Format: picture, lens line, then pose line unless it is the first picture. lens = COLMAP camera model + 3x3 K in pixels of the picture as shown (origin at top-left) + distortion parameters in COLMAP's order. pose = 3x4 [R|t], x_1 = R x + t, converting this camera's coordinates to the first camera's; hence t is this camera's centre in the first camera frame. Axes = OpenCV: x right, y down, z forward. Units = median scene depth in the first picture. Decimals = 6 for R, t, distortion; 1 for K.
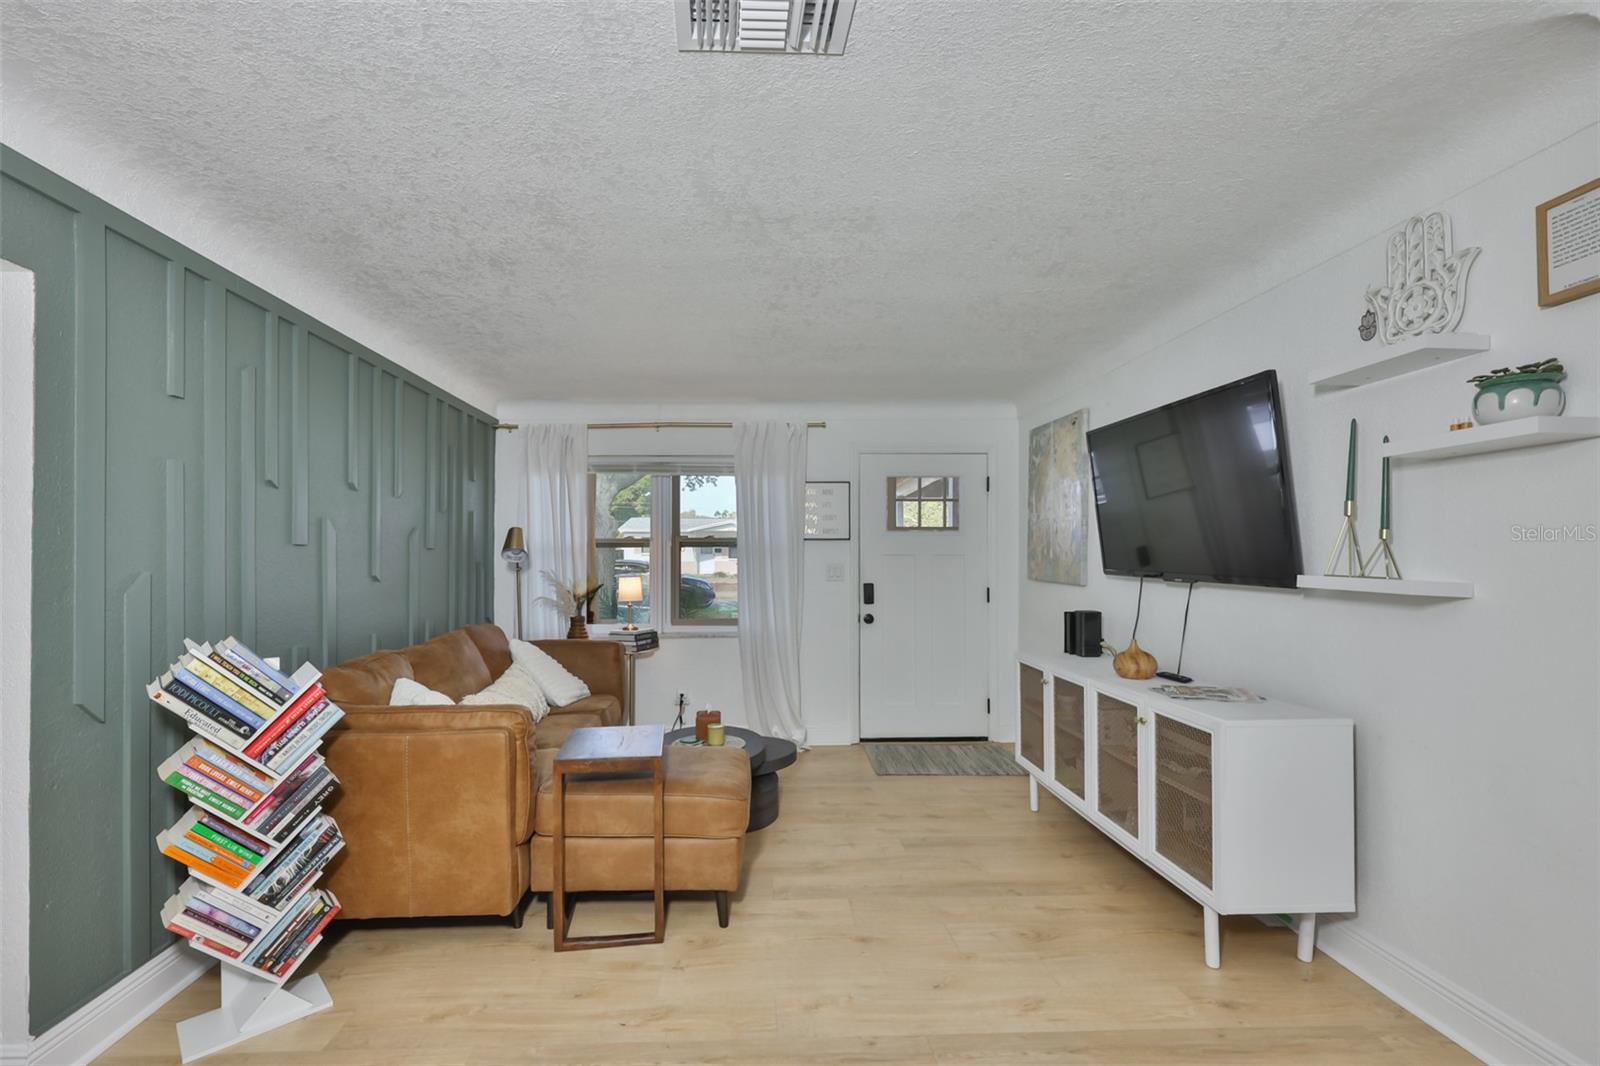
lens RADIAL K [[692.6, 0, 760.4], [0, 692.6, 550.1], [0, 0, 1]] dist [0.000325, 0.000040]
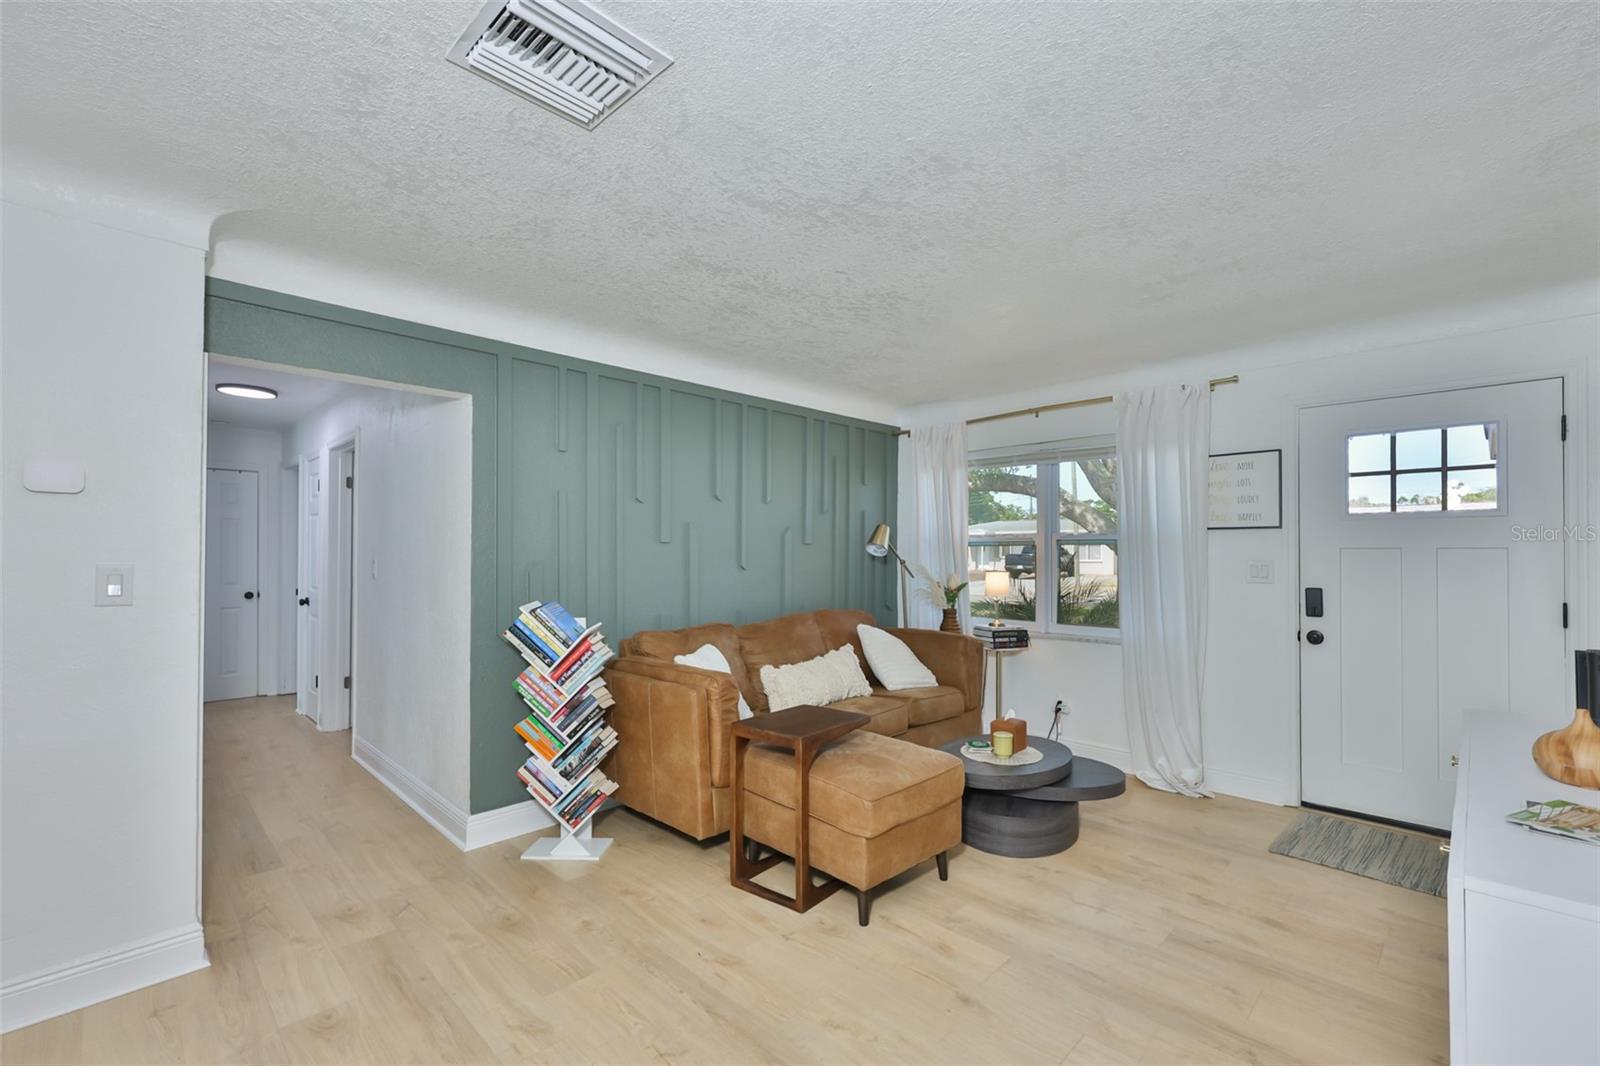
lens RADIAL K [[685.3, 0, 809.9], [0, 685.3, 541.3], [0, 0, 1]] dist [-0.003428, -0.000105]
pose [[0.697242, -0.009721, -0.716770, 0.654859], [0.006747, 0.999953, -0.006999, 0.002645], [0.716804, 0.000044, 0.697275, 0.288466]]
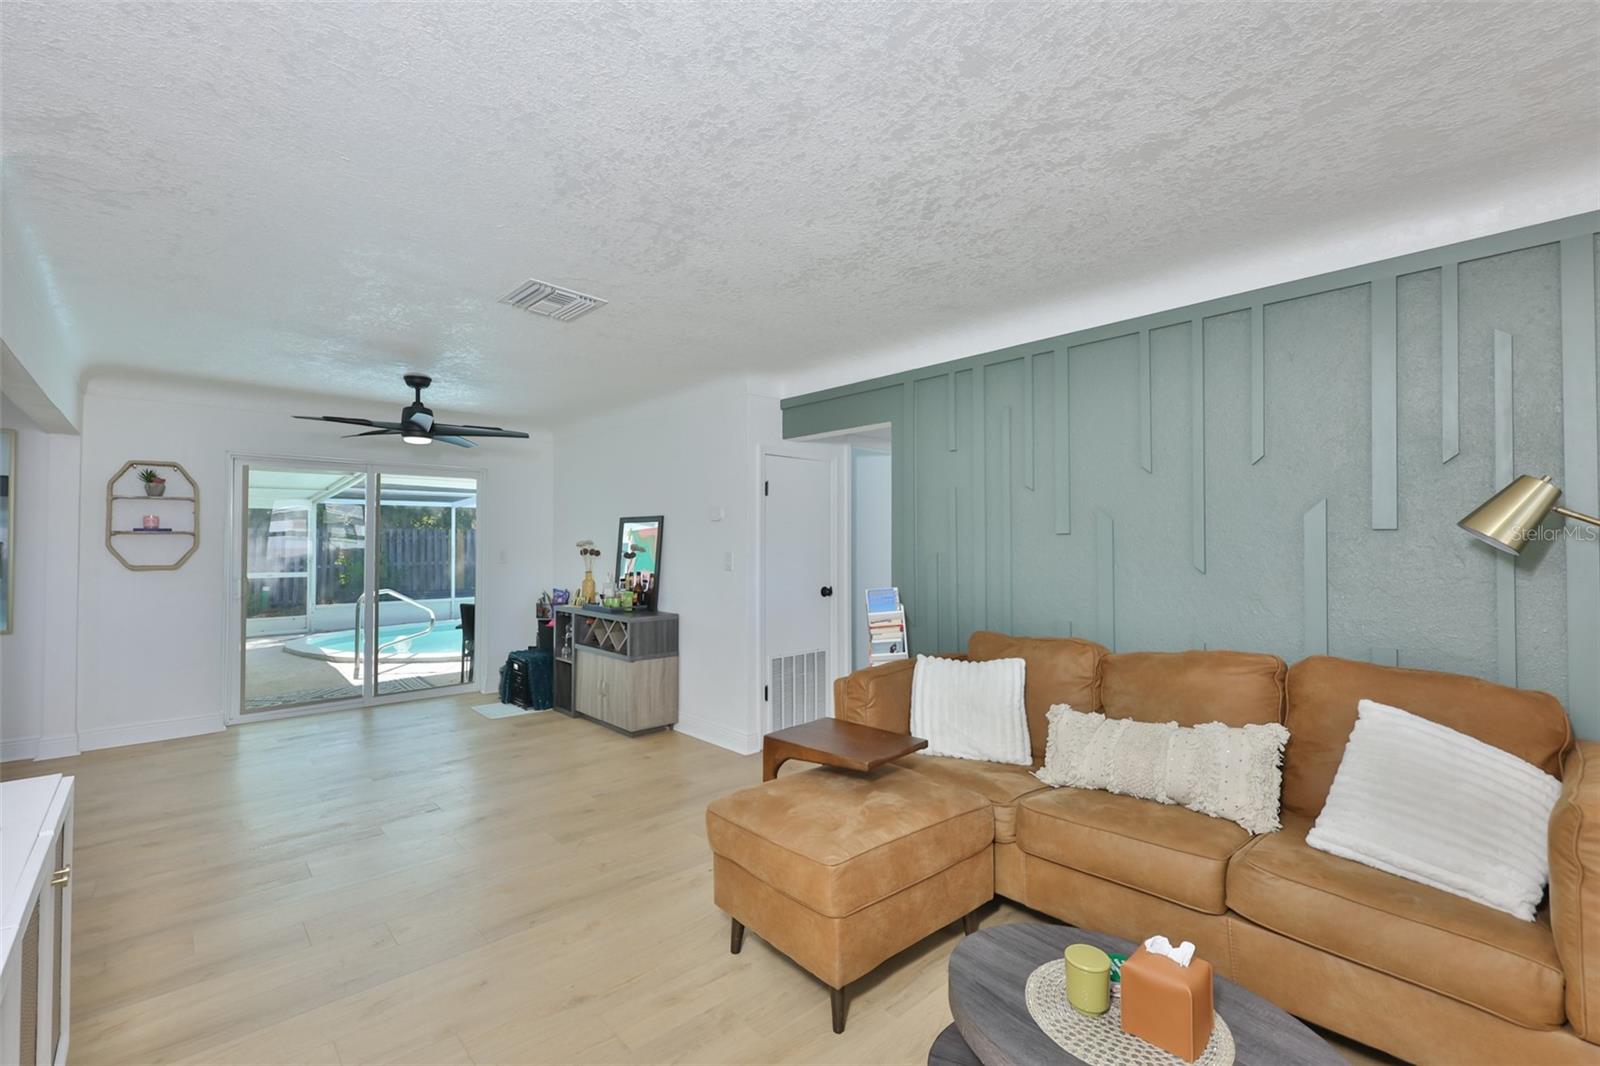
lens RADIAL K [[685.3, 0, 809.9], [0, 685.3, 541.3], [0, 0, 1]] dist [-0.003428, -0.000105]
pose [[-0.751434, -0.001246, -0.659807, 0.507216], [0.008982, 0.999886, -0.012118, 0.018318], [0.659747, -0.015032, -0.751337, 1.936540]]
